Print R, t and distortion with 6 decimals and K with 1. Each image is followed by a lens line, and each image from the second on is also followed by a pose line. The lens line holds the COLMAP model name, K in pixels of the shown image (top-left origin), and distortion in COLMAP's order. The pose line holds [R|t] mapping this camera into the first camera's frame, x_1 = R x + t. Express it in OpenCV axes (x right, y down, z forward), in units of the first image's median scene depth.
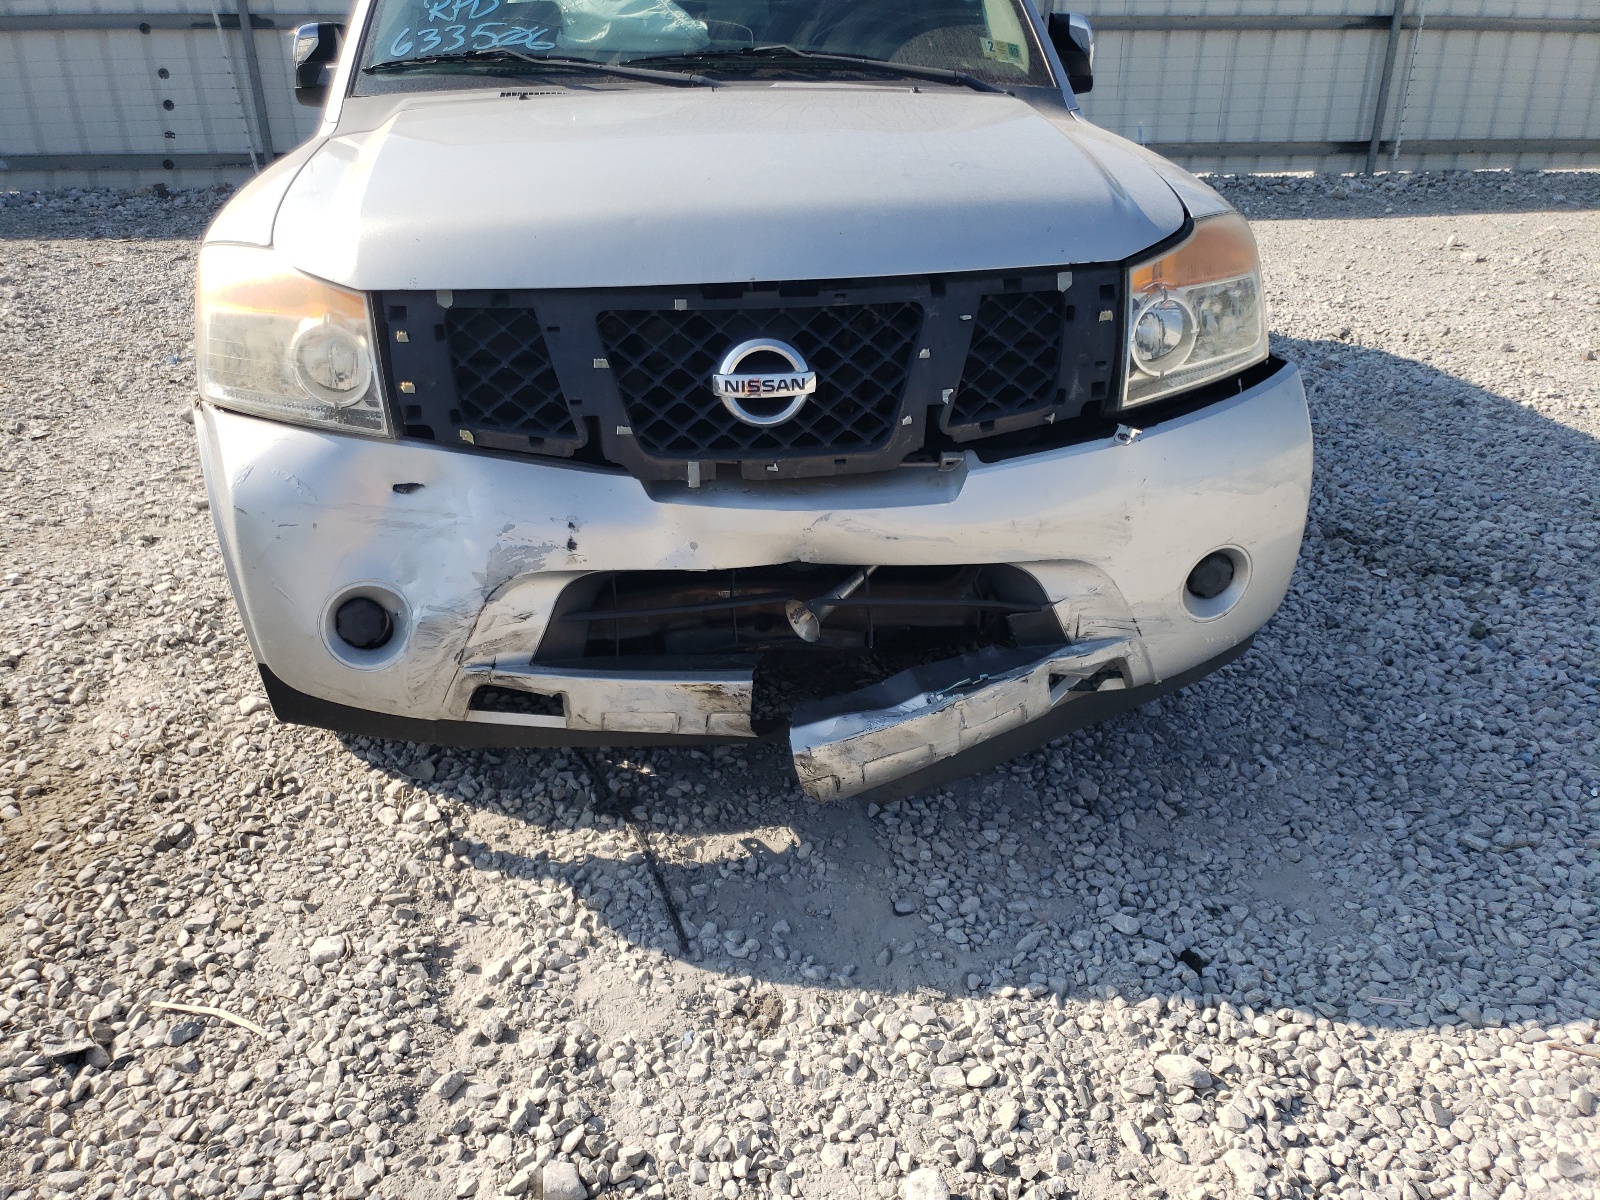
lens RADIAL K [[1261.2, 0, 800.0], [0, 1261.2, 600.0], [0, 0, 1]] dist [-0.001053, 0.000360]
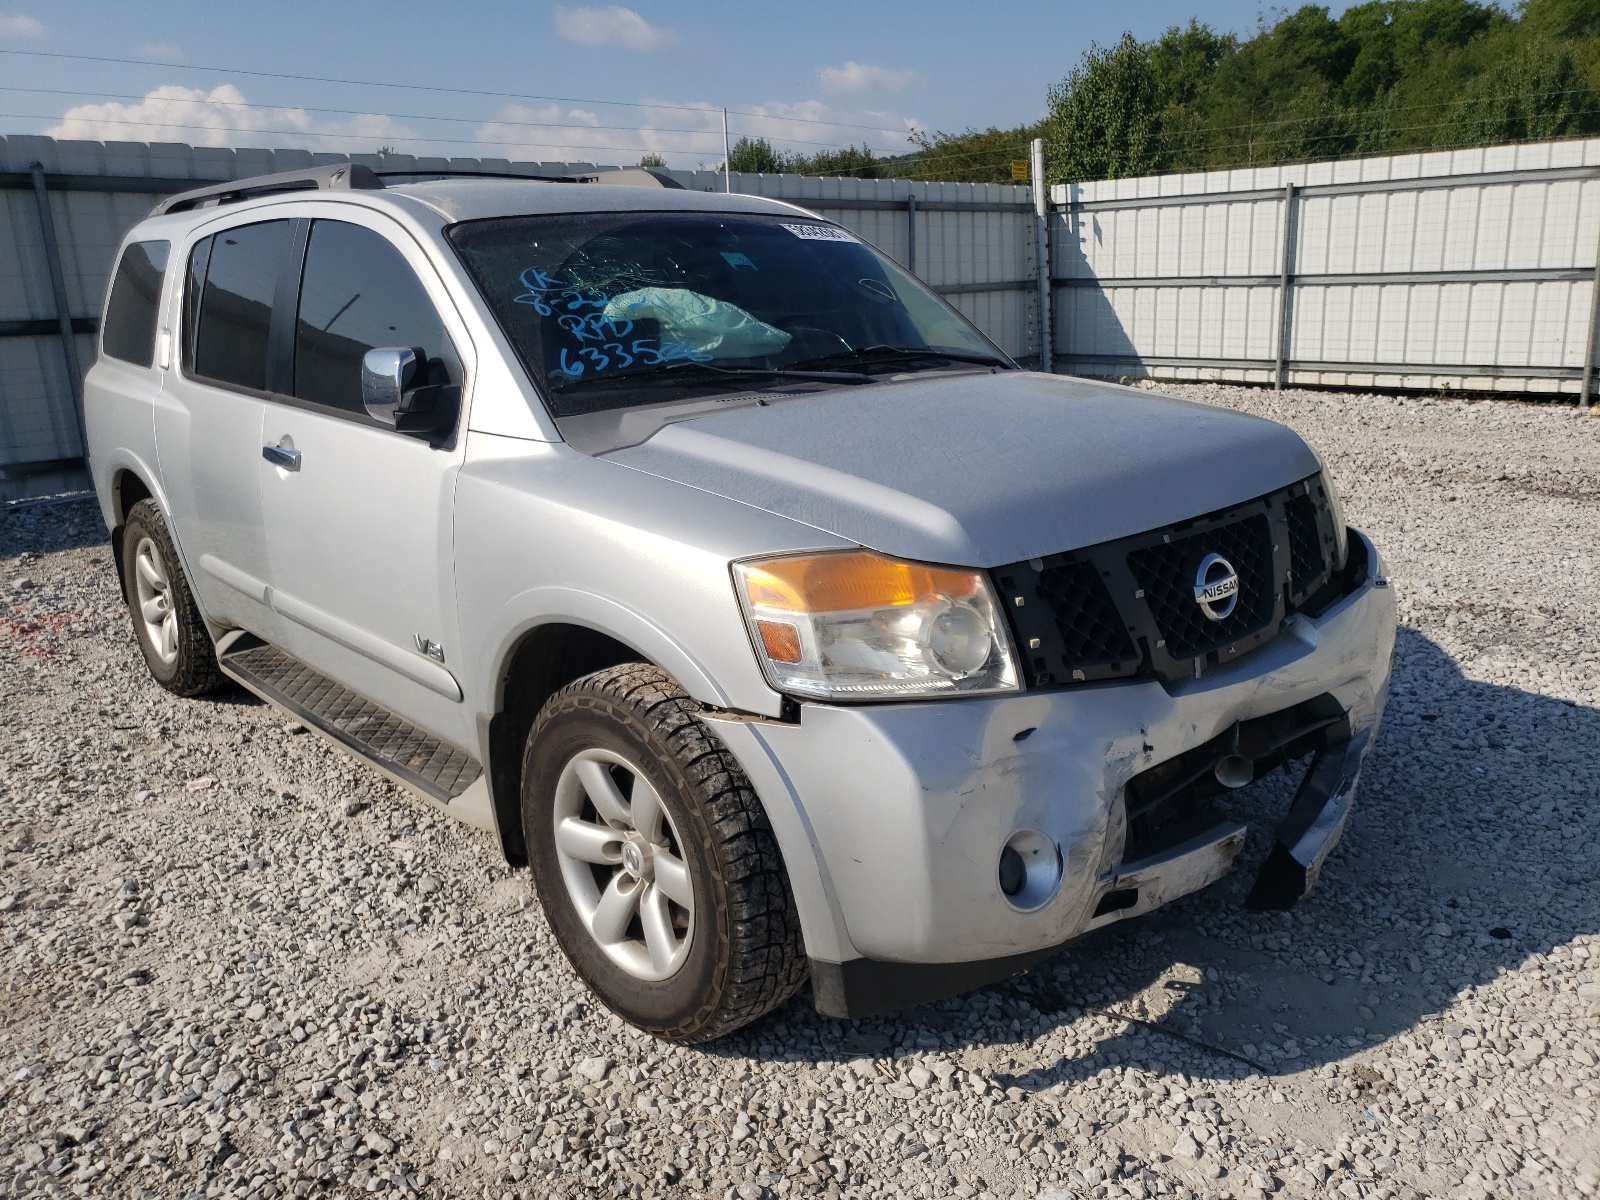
lens RADIAL K [[1227.5, 0, 800.0], [0, 1227.5, 600.0], [0, 0, 1]] dist [-0.000249, 0.006808]
pose [[0.814308, -0.171068, 0.554652, -1.045839], [0.275470, 0.955009, -0.109882, -0.137039], [-0.510900, 0.242268, 0.824795, 0.183459]]
